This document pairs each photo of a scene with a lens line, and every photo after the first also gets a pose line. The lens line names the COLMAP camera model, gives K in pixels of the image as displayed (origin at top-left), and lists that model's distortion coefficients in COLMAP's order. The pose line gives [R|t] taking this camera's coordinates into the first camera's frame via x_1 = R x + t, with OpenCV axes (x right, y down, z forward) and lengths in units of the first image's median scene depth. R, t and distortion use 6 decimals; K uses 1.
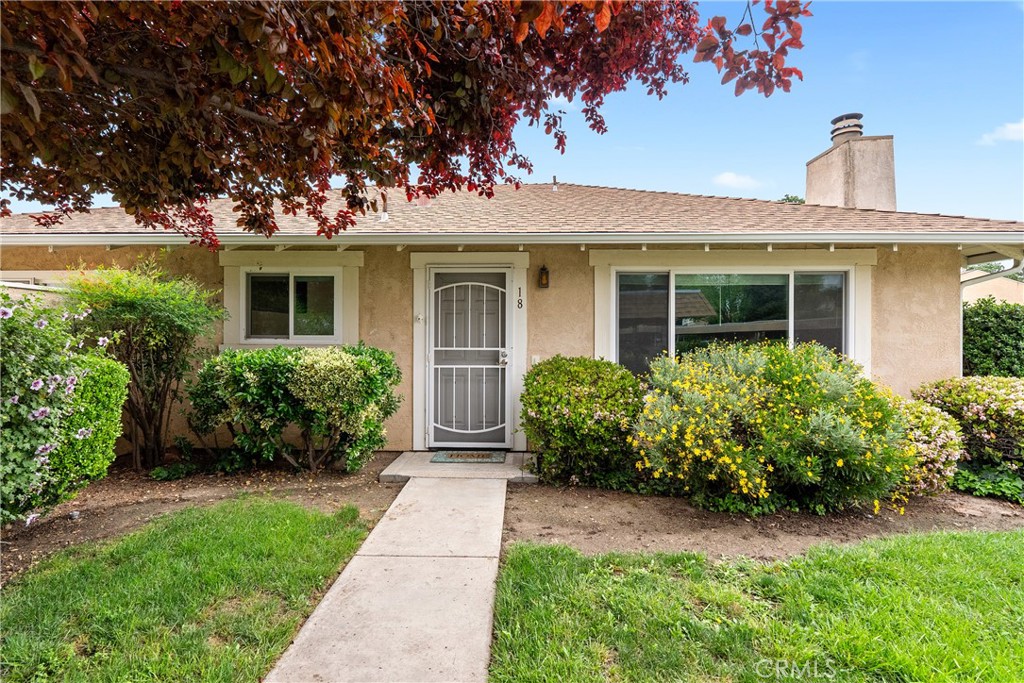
lens RADIAL K [[460.1, 0, 511.7], [0, 460.1, 339.6], [0, 0, 1]] dist [-0.000476, 0.000105]
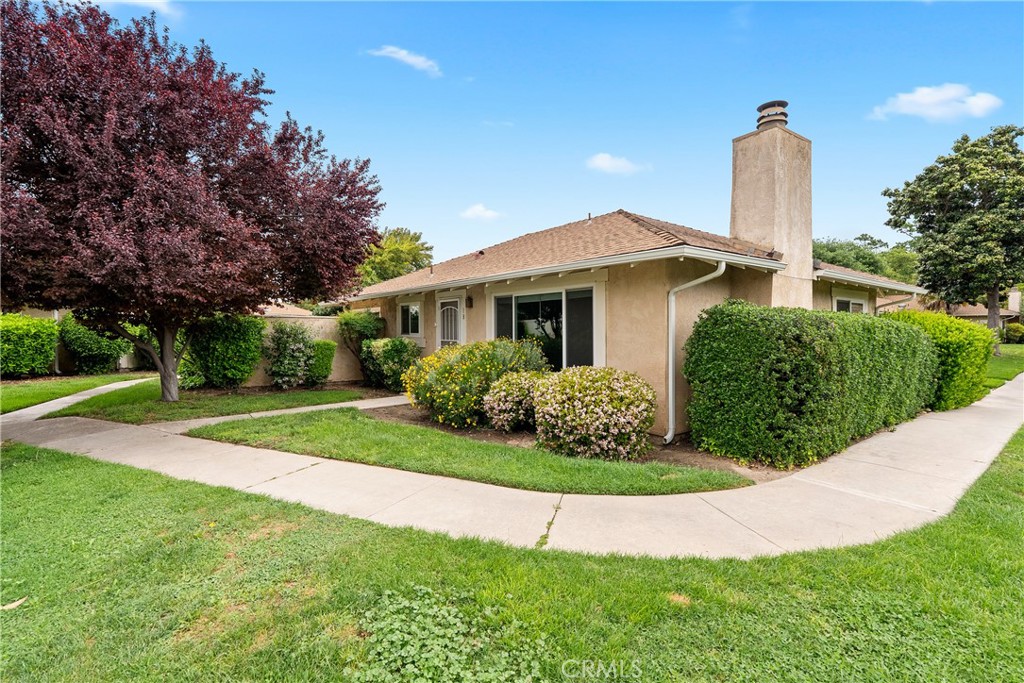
lens RADIAL K [[460.1, 0, 510.7], [0, 460.1, 338.1], [0, 0, 1]] dist [-0.000476, 0.000105]
pose [[0.625438, 0.013767, -0.780153, 1.635924], [-0.002460, 0.999874, 0.015672, -0.019009], [0.780270, -0.007883, 0.625393, -0.035970]]
